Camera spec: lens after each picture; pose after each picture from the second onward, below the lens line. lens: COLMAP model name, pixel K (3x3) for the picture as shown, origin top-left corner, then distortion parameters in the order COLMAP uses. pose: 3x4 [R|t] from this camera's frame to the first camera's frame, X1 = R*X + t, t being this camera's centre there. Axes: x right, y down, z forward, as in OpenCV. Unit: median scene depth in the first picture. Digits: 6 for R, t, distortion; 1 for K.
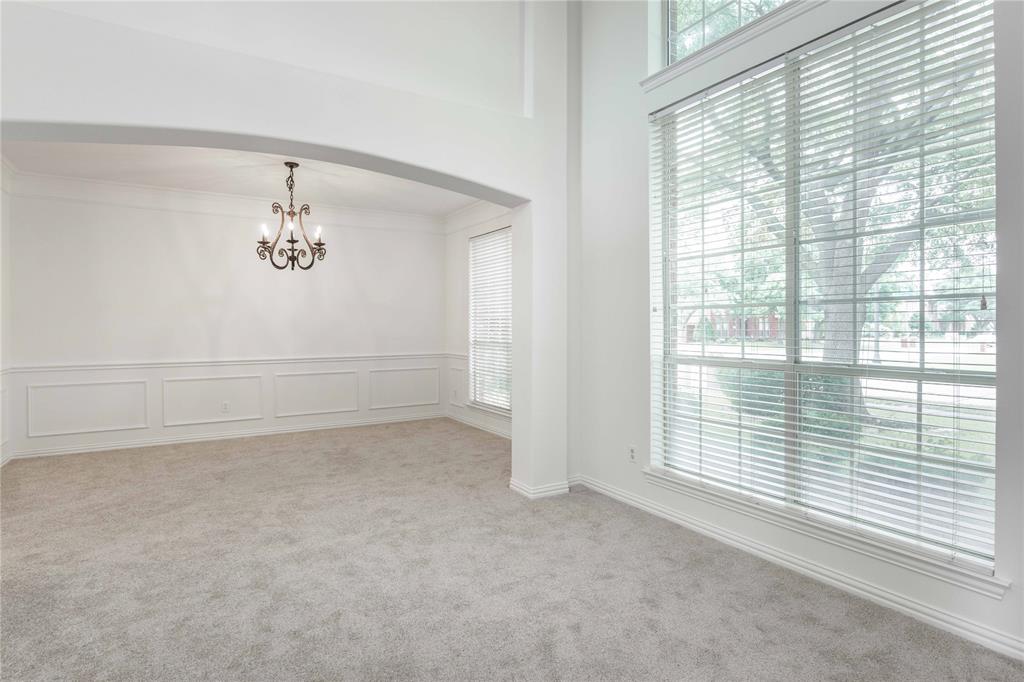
lens RADIAL K [[541.3, 0, 513.8], [0, 541.3, 331.7], [0, 0, 1]] dist [-0.013521, -0.000108]
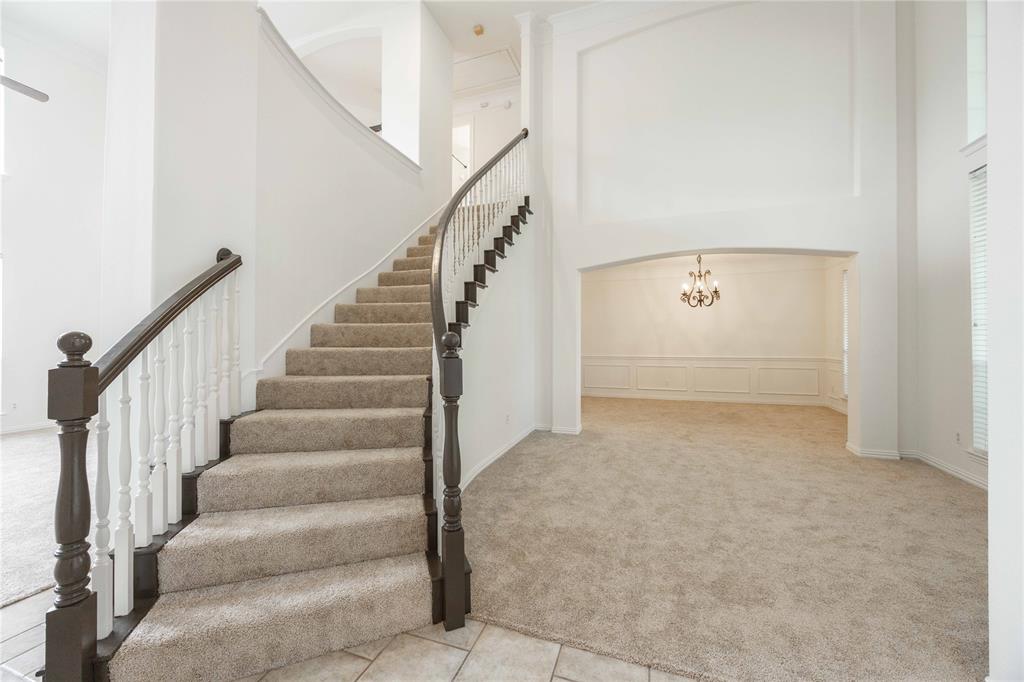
lens RADIAL K [[394.5, 0, 513.7], [0, 394.5, 337.9], [0, 0, 1]] dist [0.001696, 0.000126]
pose [[0.635531, -0.003242, -0.772069, 0.219920], [-0.004955, 0.999953, -0.008278, 0.002718], [0.772060, 0.009087, 0.635485, -0.332557]]
